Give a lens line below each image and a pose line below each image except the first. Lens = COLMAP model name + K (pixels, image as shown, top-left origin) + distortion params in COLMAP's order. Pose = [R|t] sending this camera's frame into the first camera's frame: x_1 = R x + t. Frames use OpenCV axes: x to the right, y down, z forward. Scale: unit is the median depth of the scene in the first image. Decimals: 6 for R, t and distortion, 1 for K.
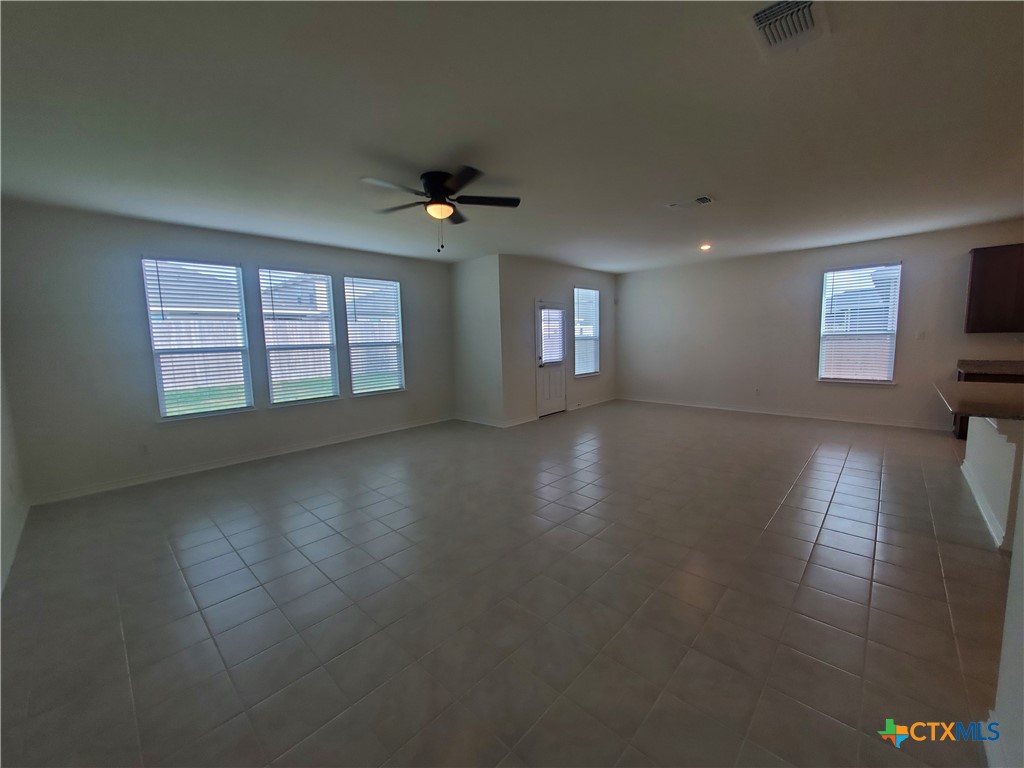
lens RADIAL K [[403.1, 0, 512.4], [0, 403.1, 379.9], [0, 0, 1]] dist [0.001566, -0.000343]
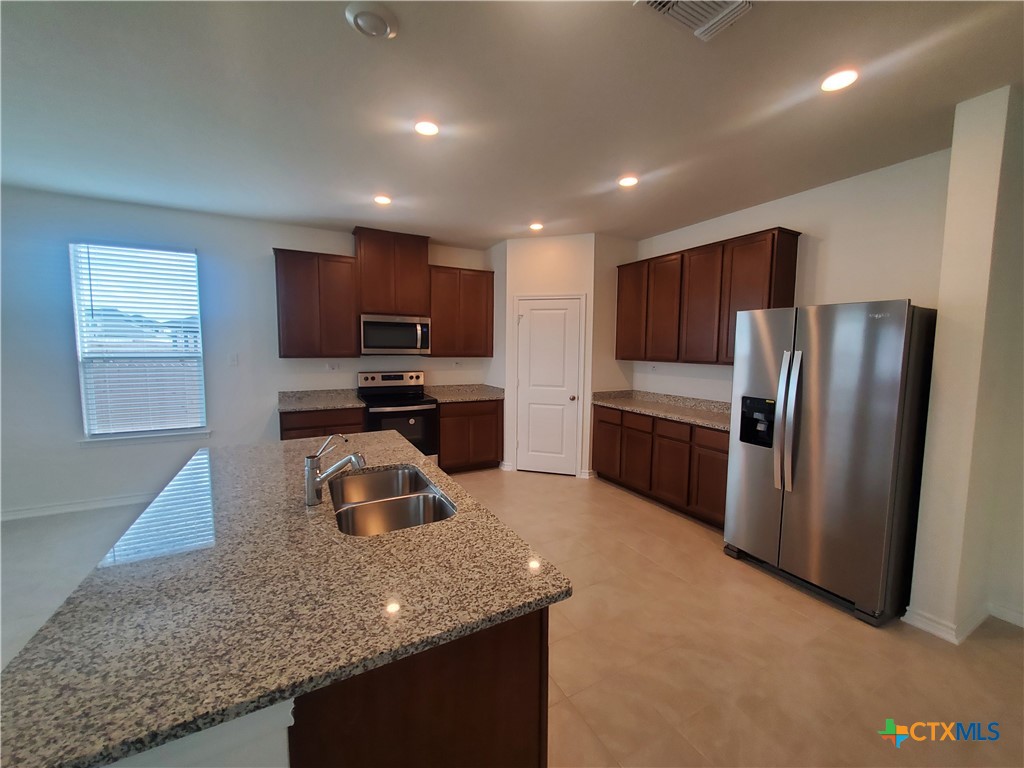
lens RADIAL K [[403.1, 0, 512.4], [0, 403.1, 379.9], [0, 0, 1]] dist [0.001566, -0.000343]
pose [[0.313716, -0.048281, 0.948289, 0.434954], [0.082721, 0.996299, 0.023359, -0.045762], [-0.945907, 0.071116, 0.316549, 0.278776]]
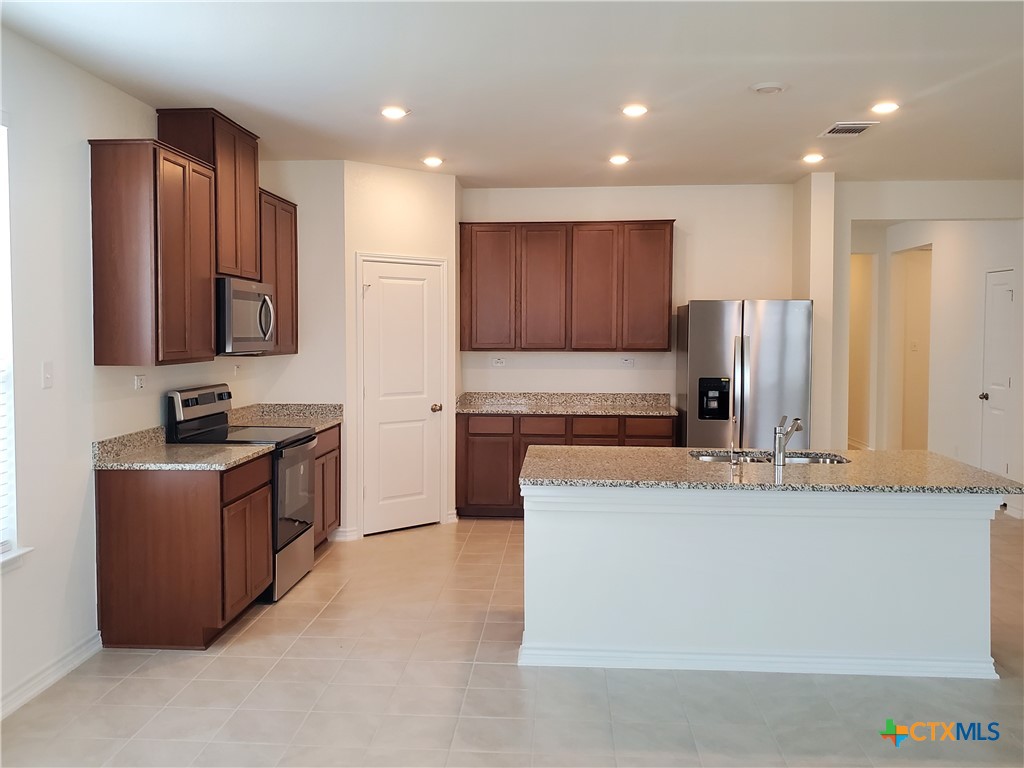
lens RADIAL K [[934.6, 0, 503.1], [0, 934.6, 378.7], [0, 0, 1]] dist [0.065229, -0.004368]
pose [[-0.633056, -0.015158, 0.773957, 0.212070], [0.098072, 0.990182, 0.099611, -0.129278], [-0.767868, 0.138963, -0.625354, 1.048317]]
